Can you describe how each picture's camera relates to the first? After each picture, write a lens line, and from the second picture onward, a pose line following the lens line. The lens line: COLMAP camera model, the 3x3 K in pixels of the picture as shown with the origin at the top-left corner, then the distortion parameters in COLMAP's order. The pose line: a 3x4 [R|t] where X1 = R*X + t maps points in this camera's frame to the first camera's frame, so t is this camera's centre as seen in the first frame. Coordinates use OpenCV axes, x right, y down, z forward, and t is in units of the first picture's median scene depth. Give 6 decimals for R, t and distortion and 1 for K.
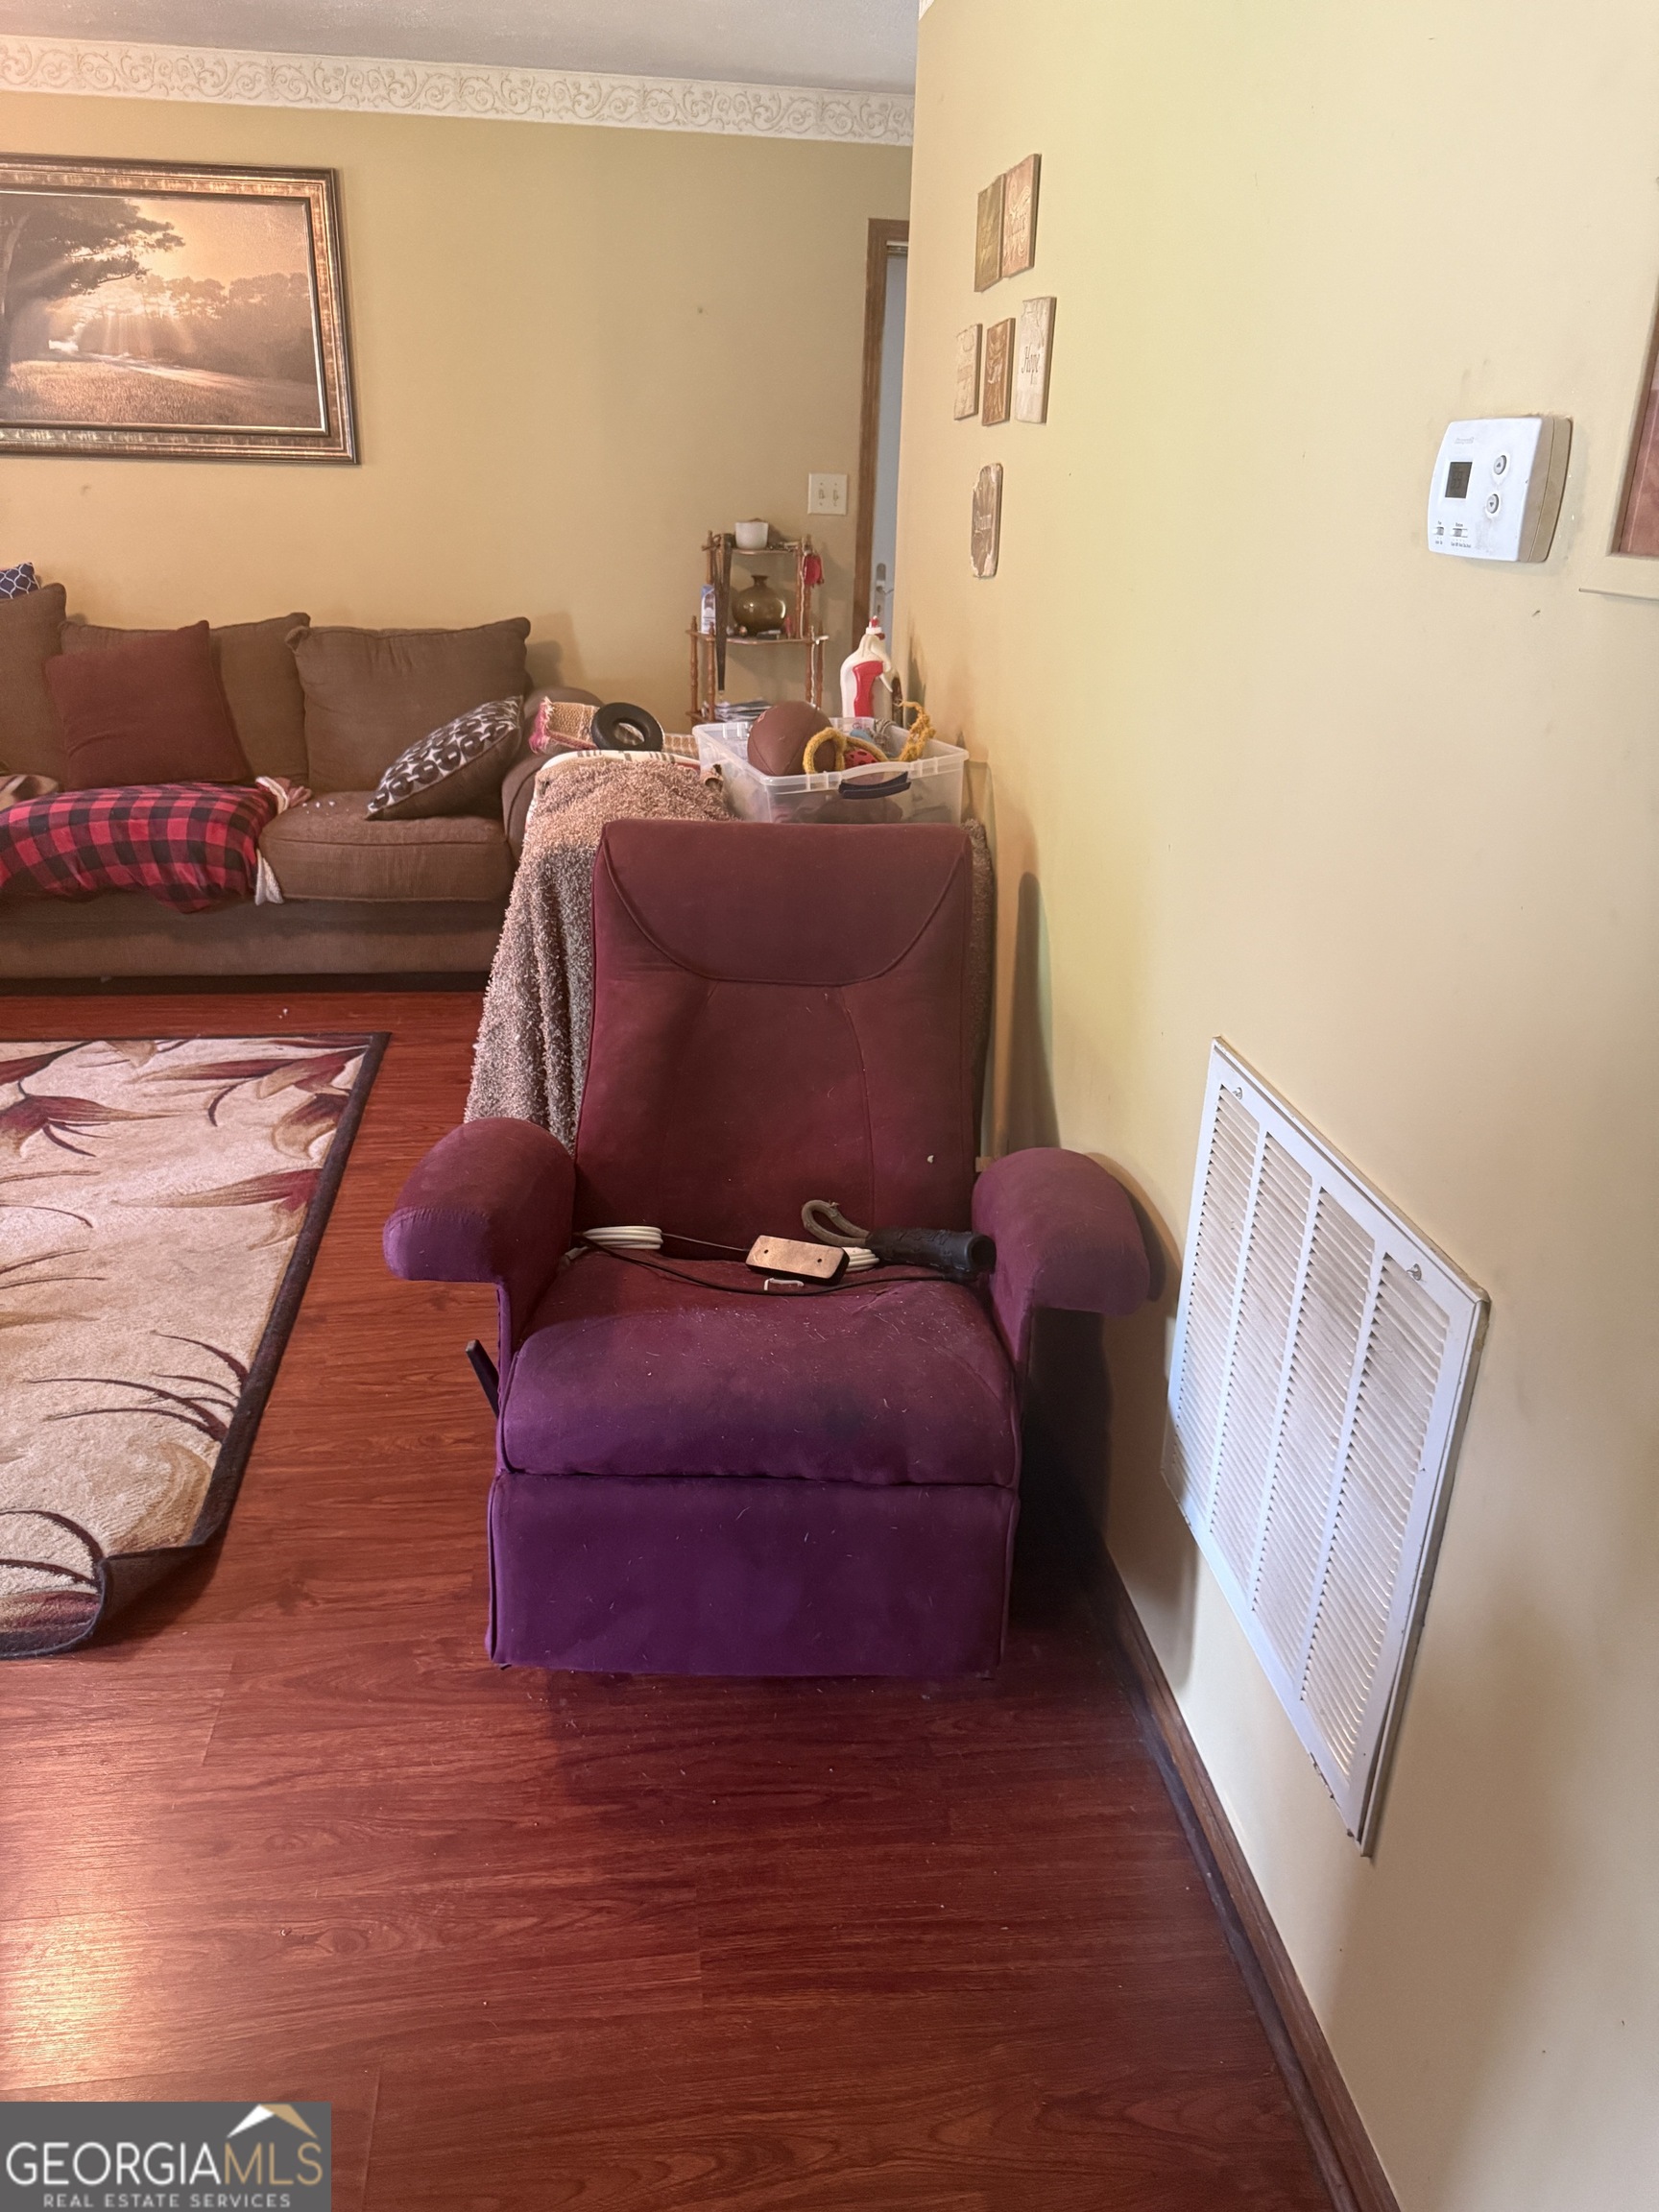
lens RADIAL K [[1511.7, 0, 829.5], [0, 1511.7, 1106.0], [0, 0, 1]] dist [-0.003256, 0.003378]
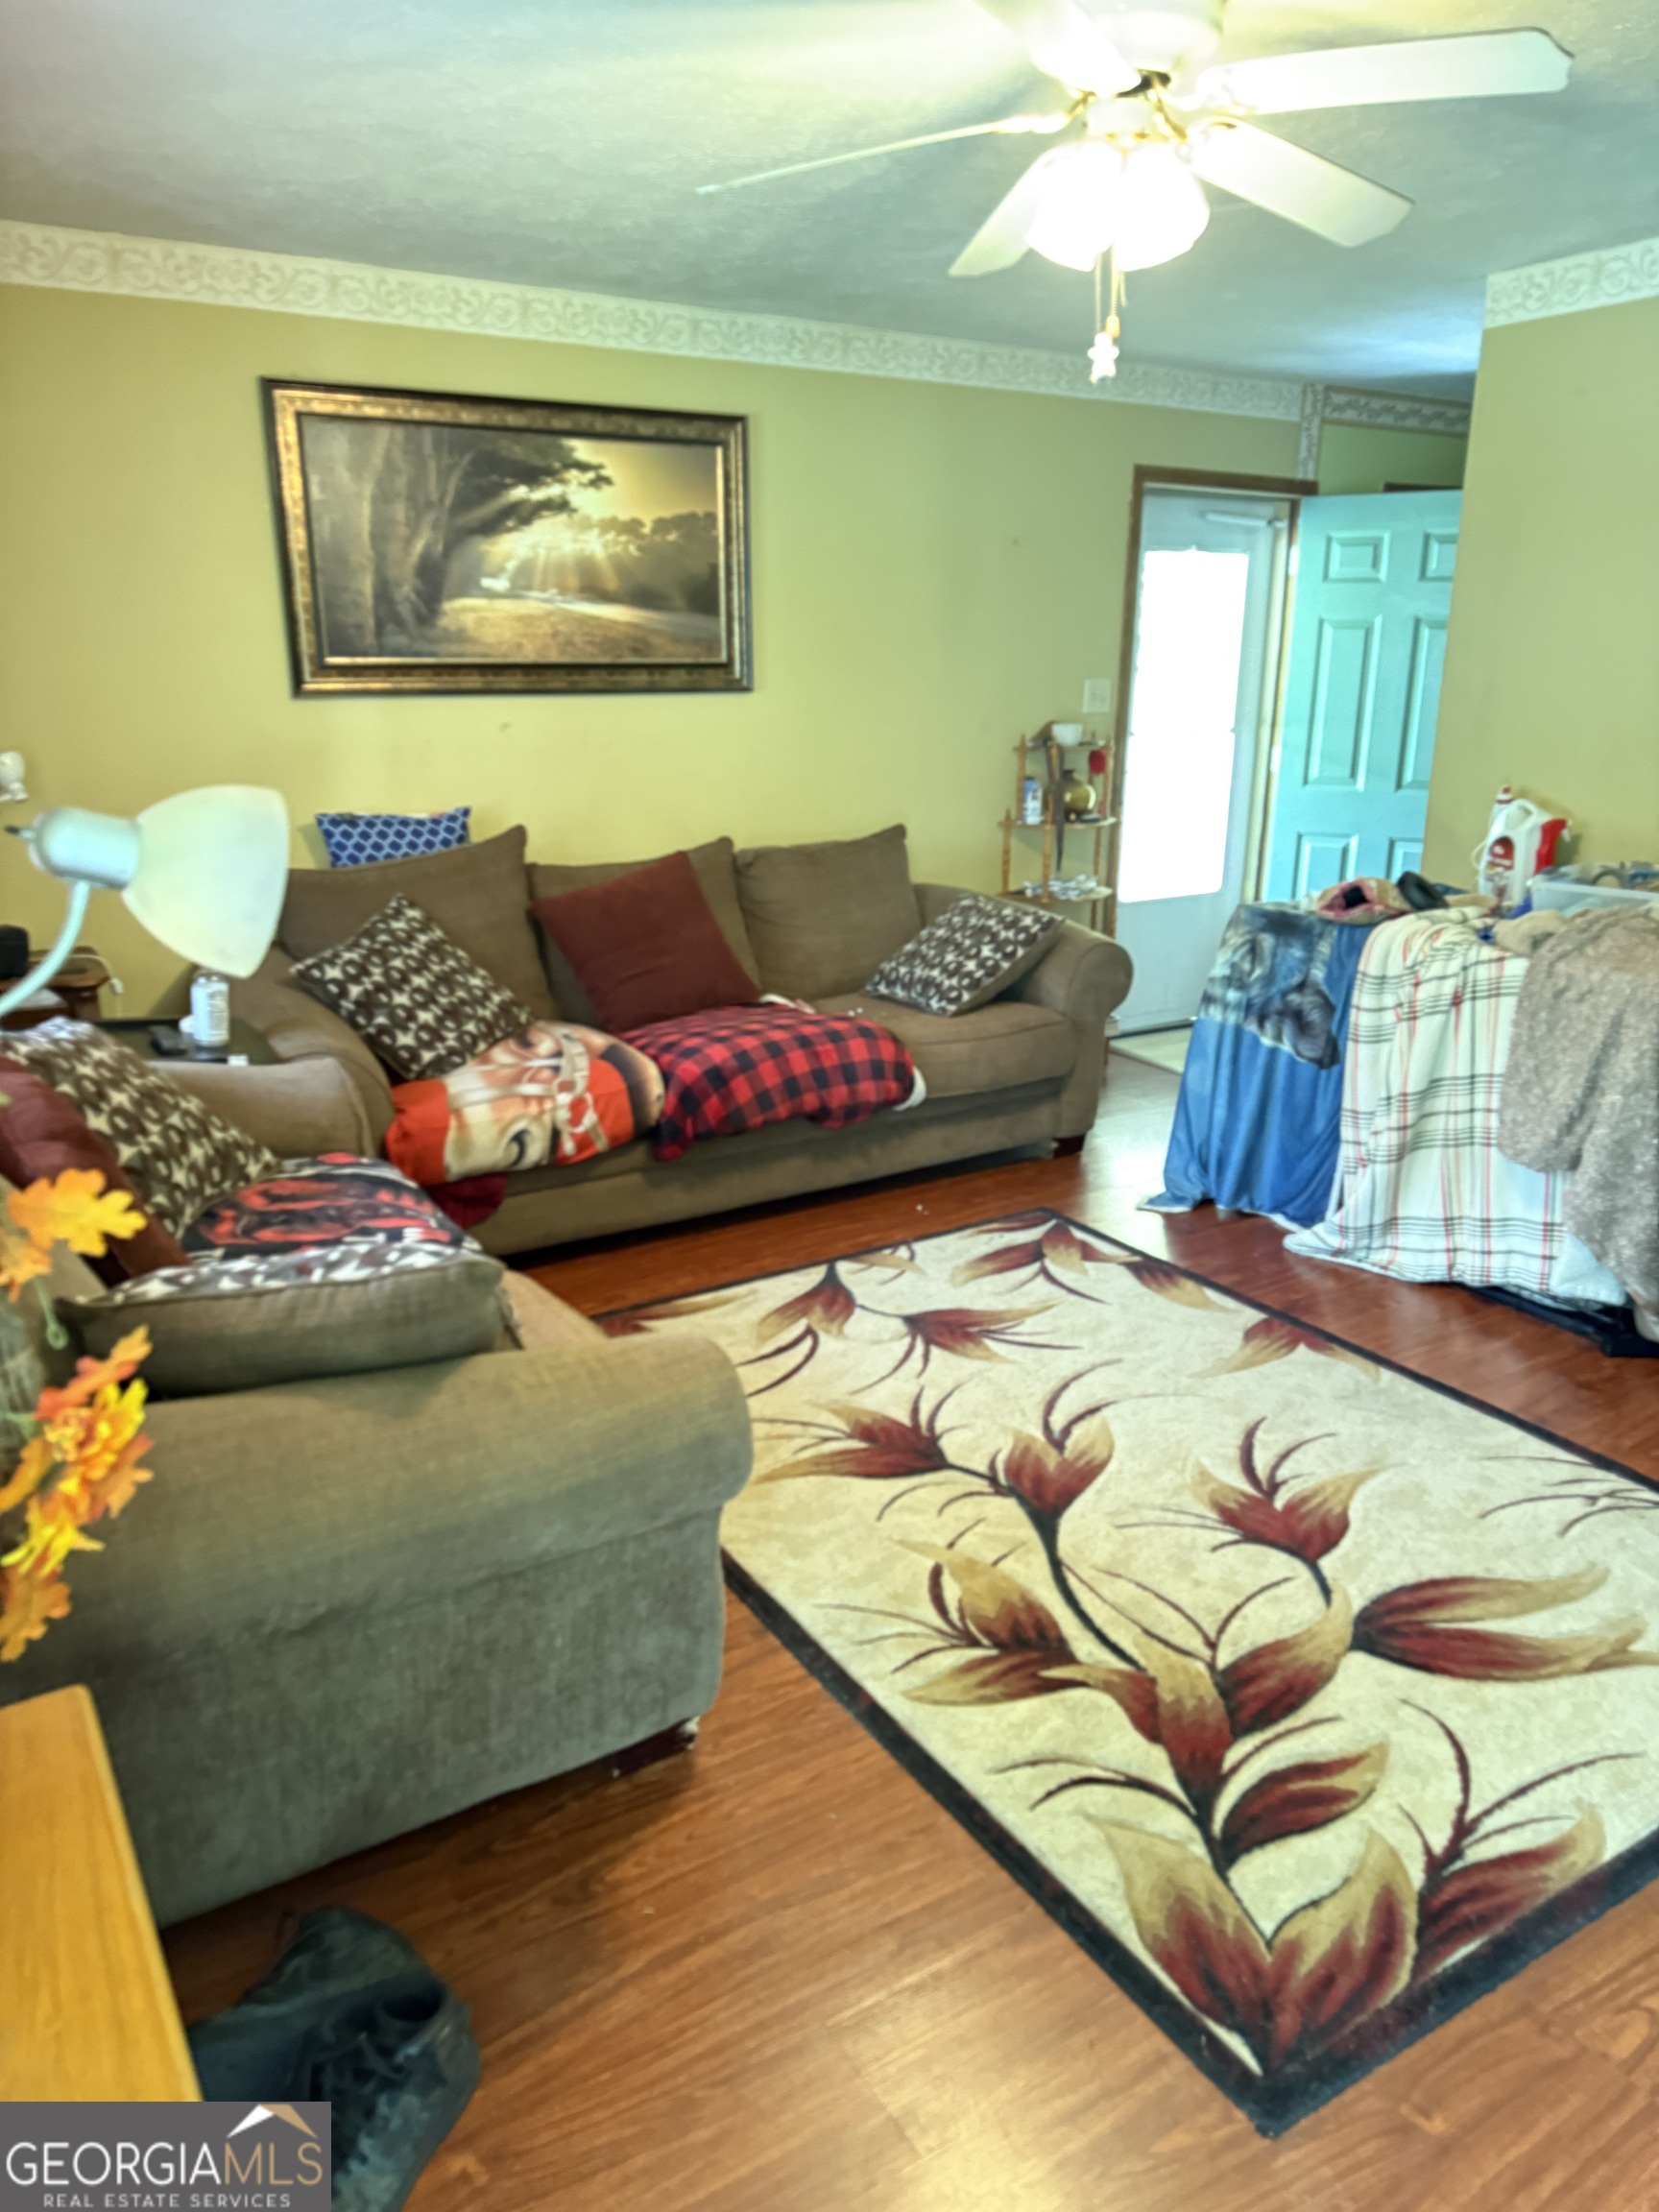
lens RADIAL K [[1553.0, 0, 834.7], [0, 1553.0, 1110.0], [0, 0, 1]] dist [0.108622, -0.106410]
pose [[0.899203, -0.154935, 0.409182, -0.784732], [0.194531, 0.979256, -0.056703, -0.074107], [-0.391908, 0.130586, 0.910689, 0.040319]]
